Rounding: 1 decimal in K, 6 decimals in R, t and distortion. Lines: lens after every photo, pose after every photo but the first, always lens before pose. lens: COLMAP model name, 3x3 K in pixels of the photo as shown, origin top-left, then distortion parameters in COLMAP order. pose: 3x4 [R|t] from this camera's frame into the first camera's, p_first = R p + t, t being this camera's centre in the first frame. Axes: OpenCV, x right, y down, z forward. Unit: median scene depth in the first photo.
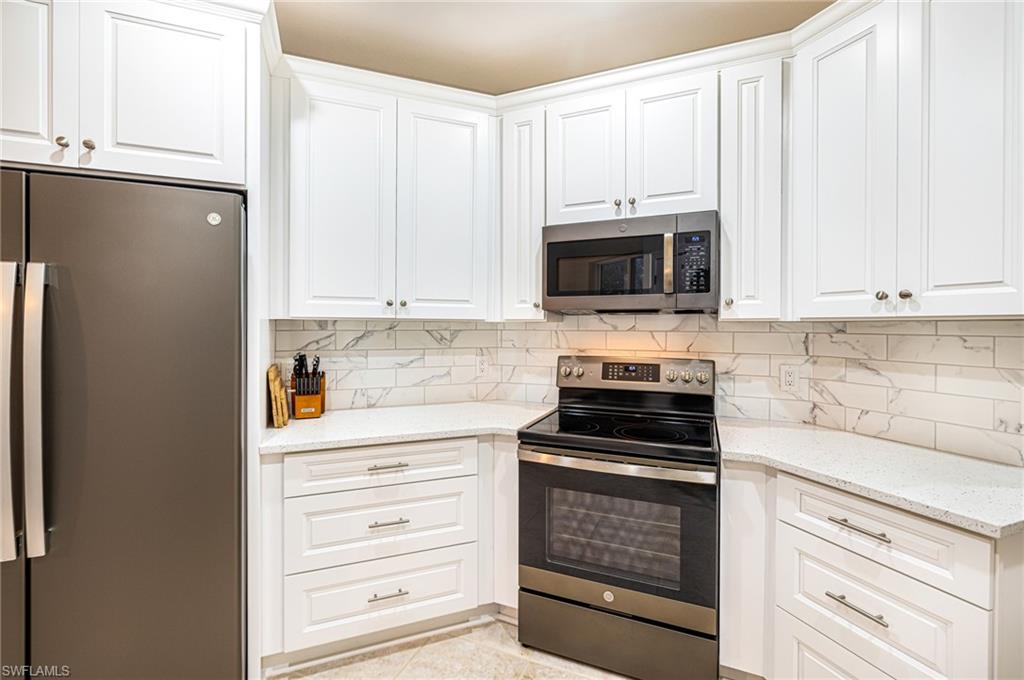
lens RADIAL K [[450.6, 0, 504.3], [0, 450.6, 326.9], [0, 0, 1]] dist [0.001203, -0.001208]
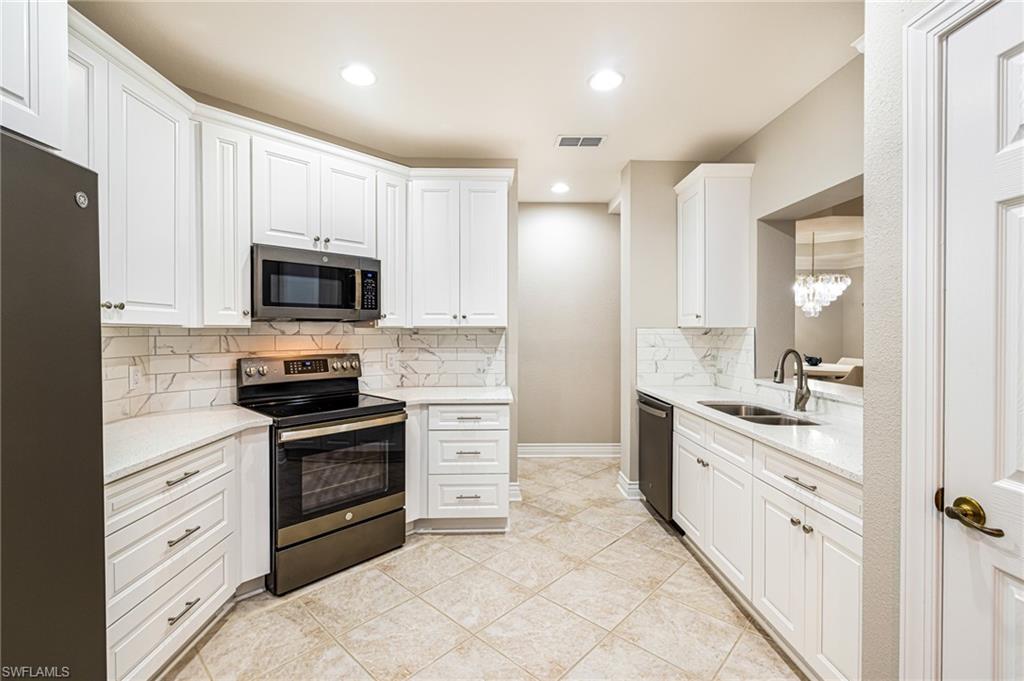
lens RADIAL K [[450.6, 0, 510.0], [0, 450.6, 333.9], [0, 0, 1]] dist [0.001203, -0.001208]
pose [[0.335319, -0.010583, 0.942045, -0.813578], [0.004791, 0.999943, 0.009528, -0.003781], [-0.942093, 0.001319, 0.335350, 0.013815]]
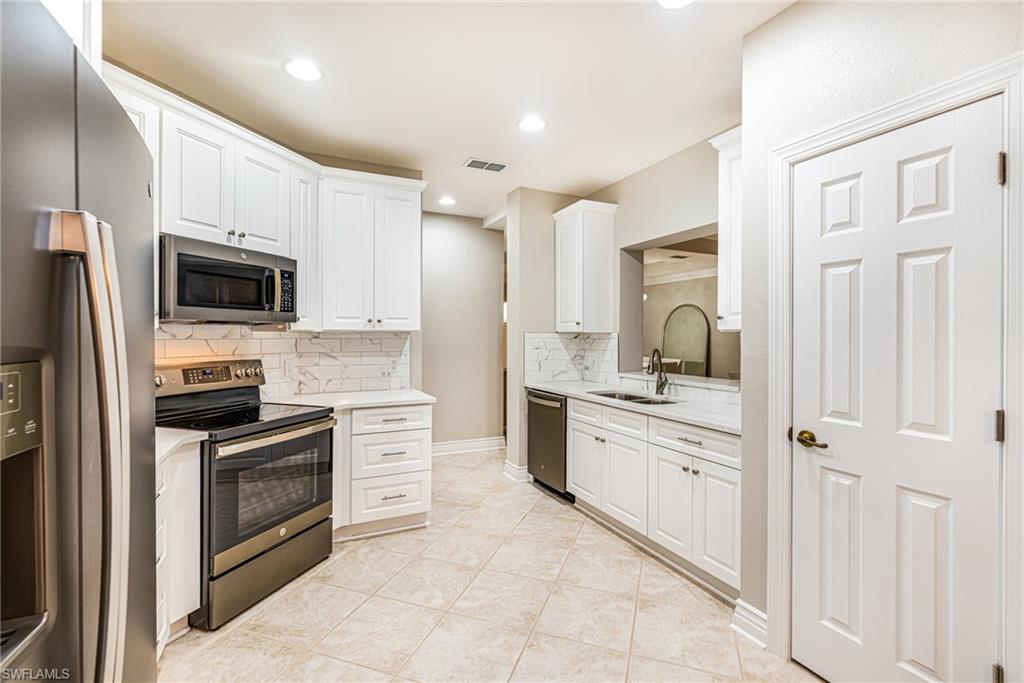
lens RADIAL K [[450.6, 0, 515.1], [0, 450.6, 334.6], [0, 0, 1]] dist [0.001203, -0.001208]
pose [[-0.076793, -0.002471, 0.997044, -1.006350], [0.001850, 0.999995, 0.002621, -0.004166], [-0.997045, 0.002046, -0.076788, 0.335938]]
